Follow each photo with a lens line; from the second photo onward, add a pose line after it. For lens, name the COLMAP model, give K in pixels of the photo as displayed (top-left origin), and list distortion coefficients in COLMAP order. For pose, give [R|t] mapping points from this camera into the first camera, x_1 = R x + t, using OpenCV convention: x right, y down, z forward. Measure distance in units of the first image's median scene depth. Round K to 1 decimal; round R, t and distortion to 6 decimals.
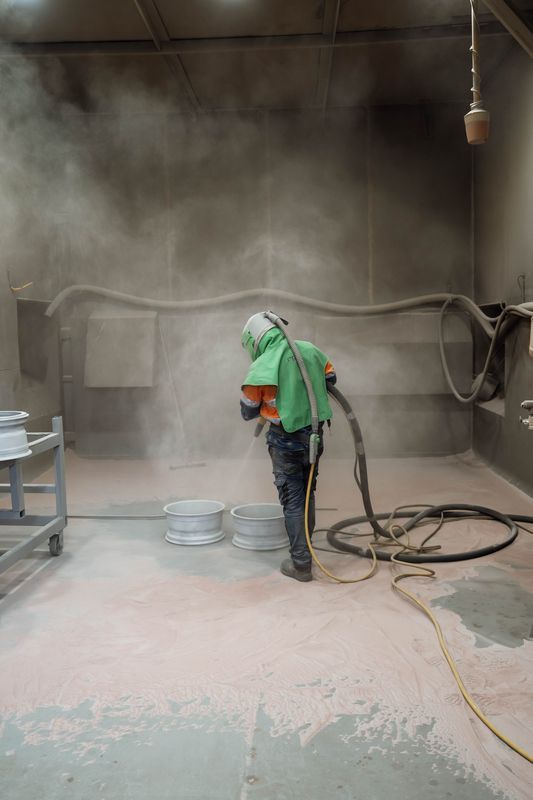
lens RADIAL K [[729.5, 0, 266.5], [0, 729.5, 400.0], [0, 0, 1]] dist [-0.047609, 0.088013]
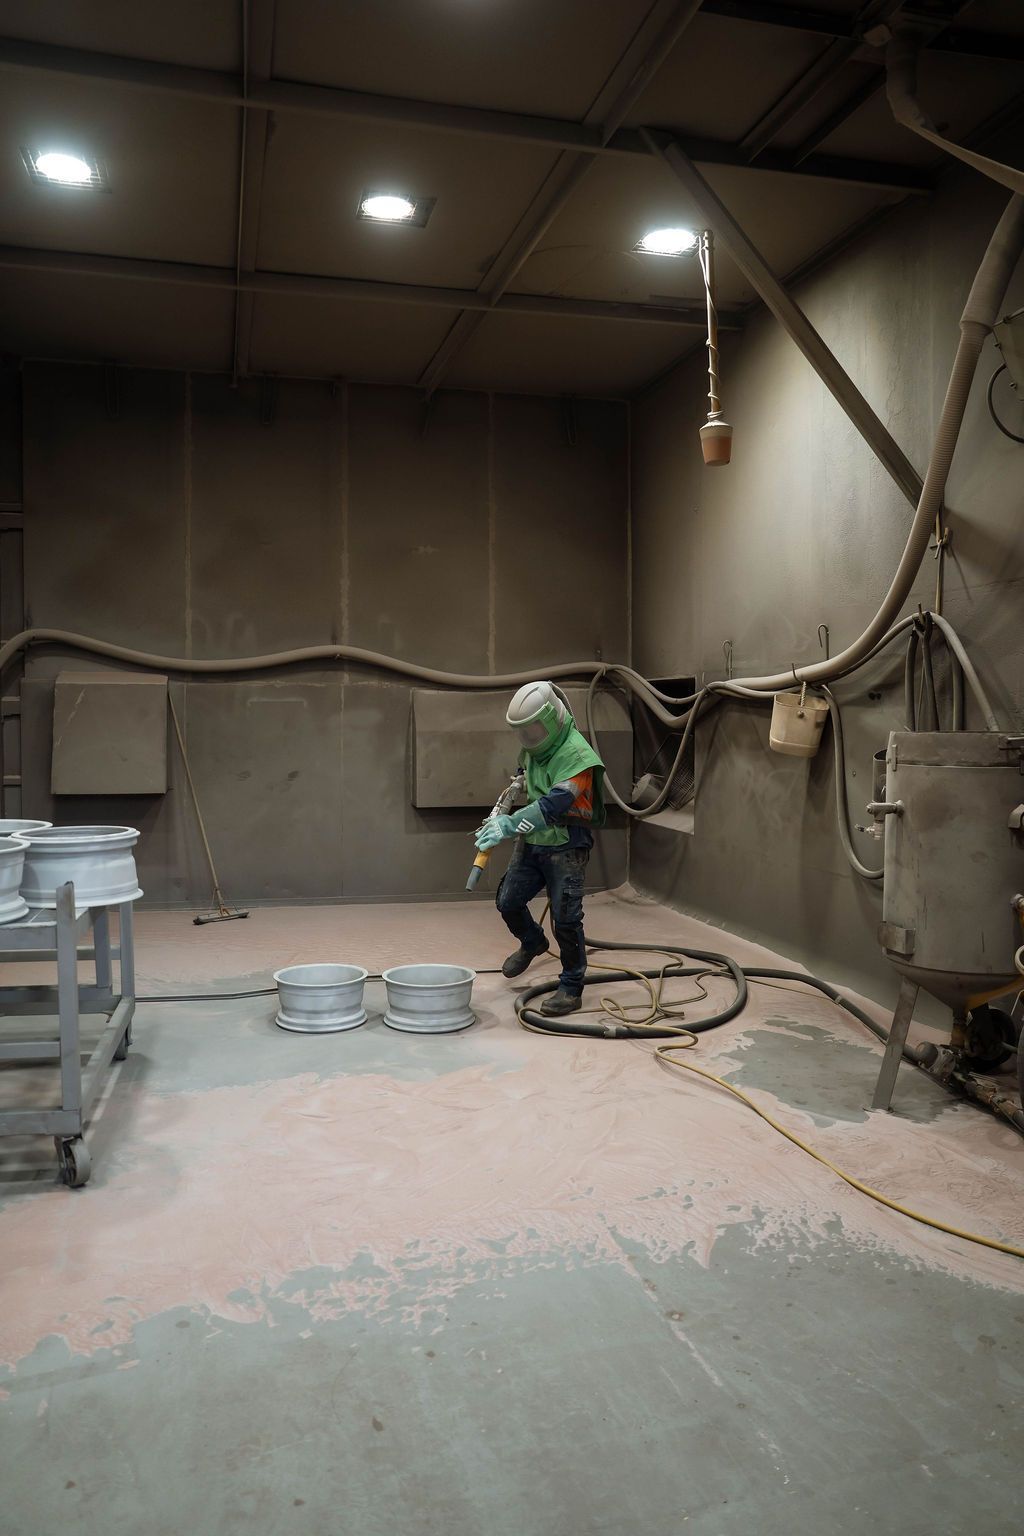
lens RADIAL K [[1120.7, 0, 516.7], [0, 1120.7, 773.3], [0, 0, 1]] dist [-0.118859, 0.092980]
pose [[0.952003, 0.005216, 0.306044, -0.256242], [0.007823, 0.999114, -0.041363, 0.010130], [-0.305989, 0.041772, 0.951118, -0.012294]]
